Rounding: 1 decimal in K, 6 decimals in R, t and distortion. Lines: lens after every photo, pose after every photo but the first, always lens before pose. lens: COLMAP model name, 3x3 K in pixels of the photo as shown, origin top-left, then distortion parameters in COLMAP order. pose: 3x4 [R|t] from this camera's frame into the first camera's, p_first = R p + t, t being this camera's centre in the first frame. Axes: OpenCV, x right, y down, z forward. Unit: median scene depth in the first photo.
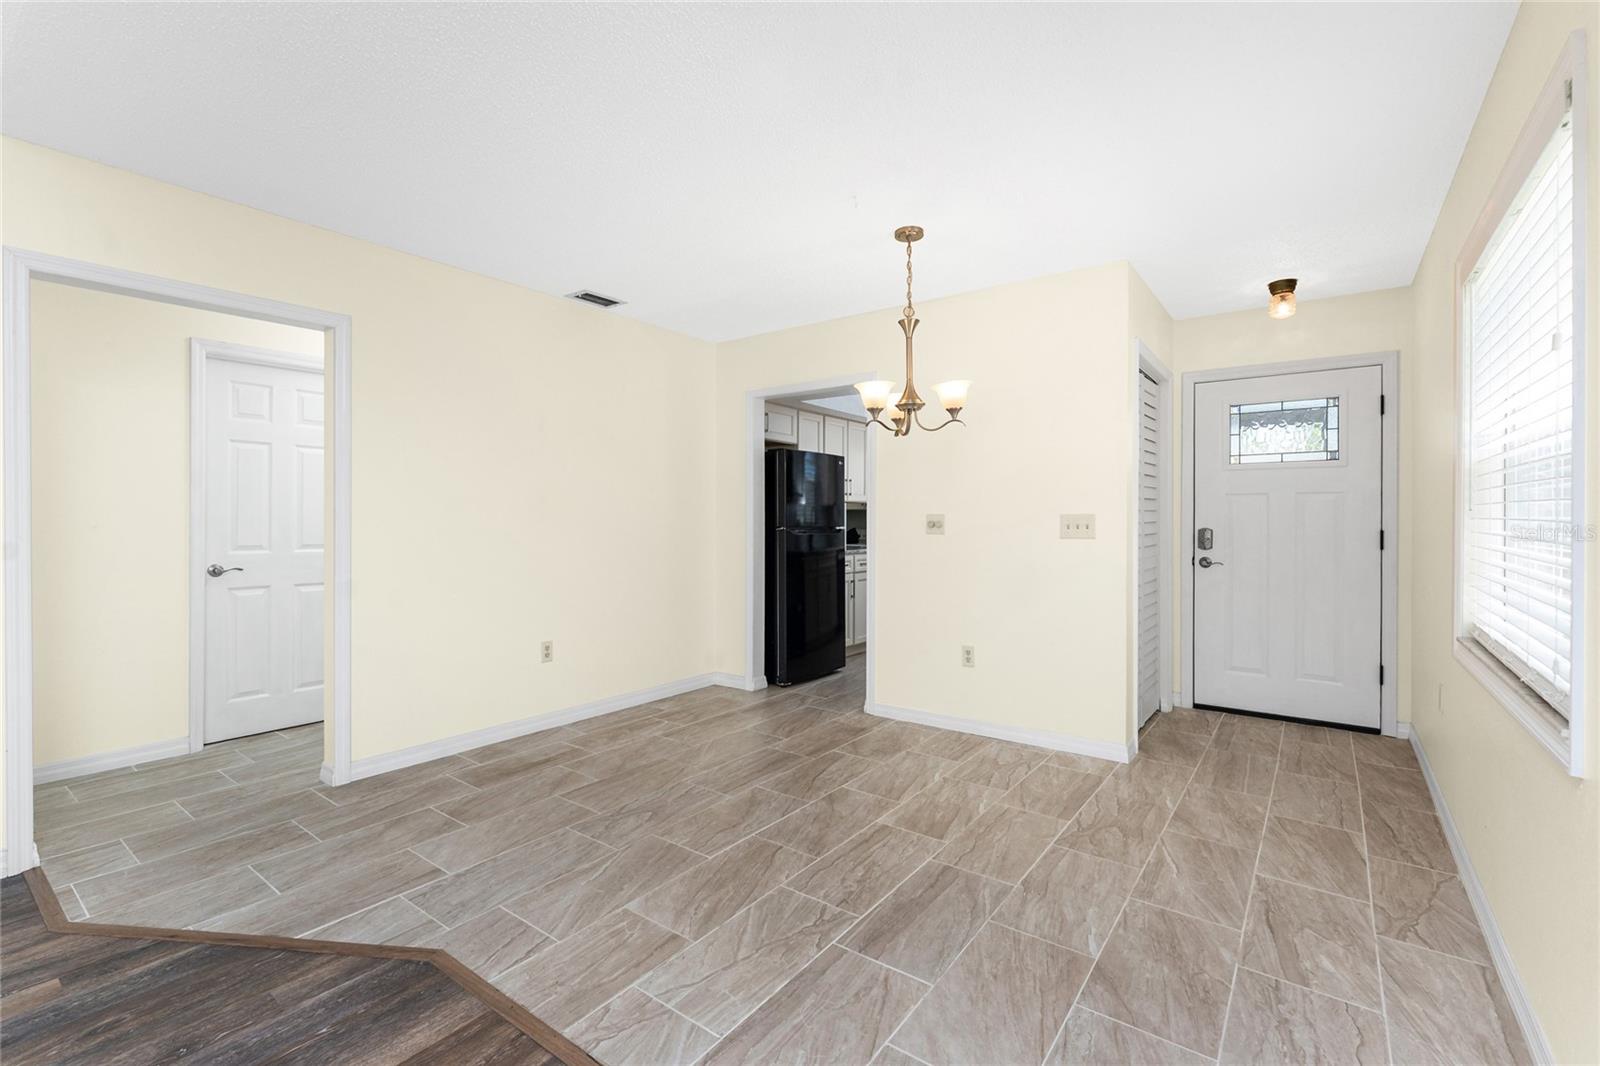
lens RADIAL K [[706.0, 0, 797.9], [0, 706.0, 524.3], [0, 0, 1]] dist [-0.001007, -0.000254]
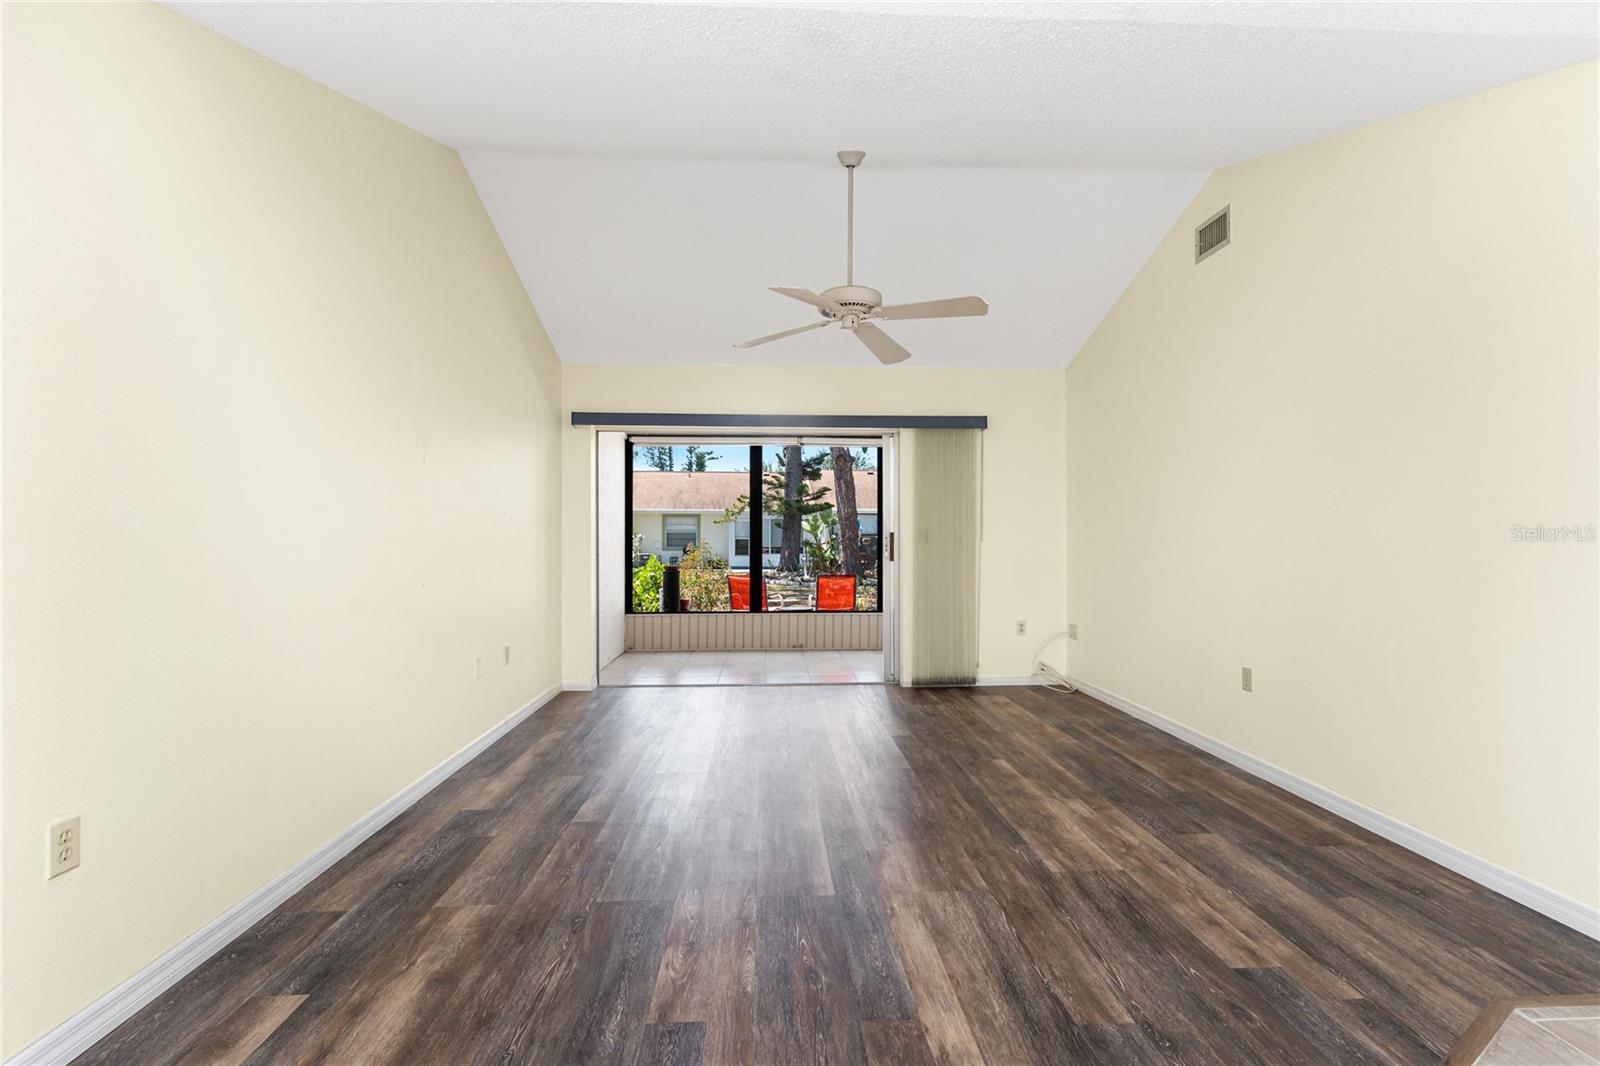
lens RADIAL K [[706.0, 0, 797.9], [0, 706.0, 524.3], [0, 0, 1]] dist [-0.001007, -0.000254]
pose [[-0.772057, -0.012811, -0.635424, 0.097203], [-0.006202, 0.999901, -0.012623, 0.011659], [0.635523, -0.005805, -0.772060, 0.777039]]
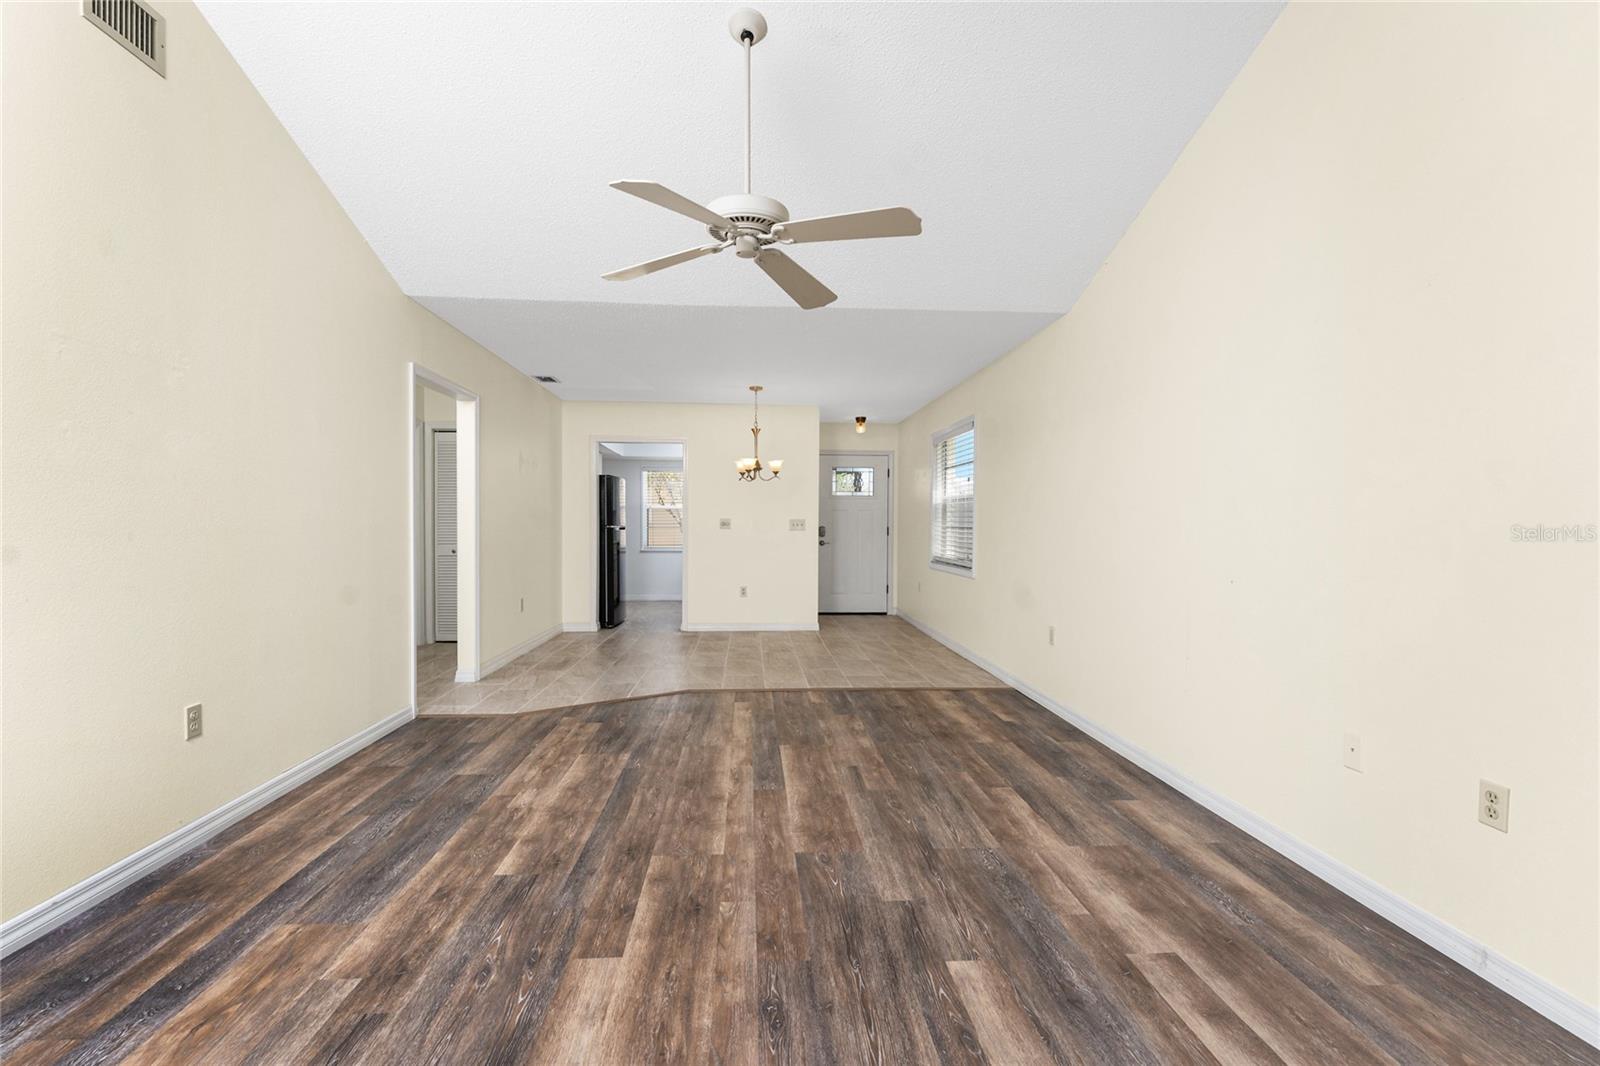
lens RADIAL K [[721.3, 0, 800.0], [0, 721.3, 533.0], [0, 0, 1]] dist [-0.000583, -0.000106]
pose [[0.754920, -0.003844, 0.655806, -1.249505], [-0.000515, 0.999979, 0.006454, 0.016787], [-0.655817, -0.005210, 0.754902, -0.795176]]
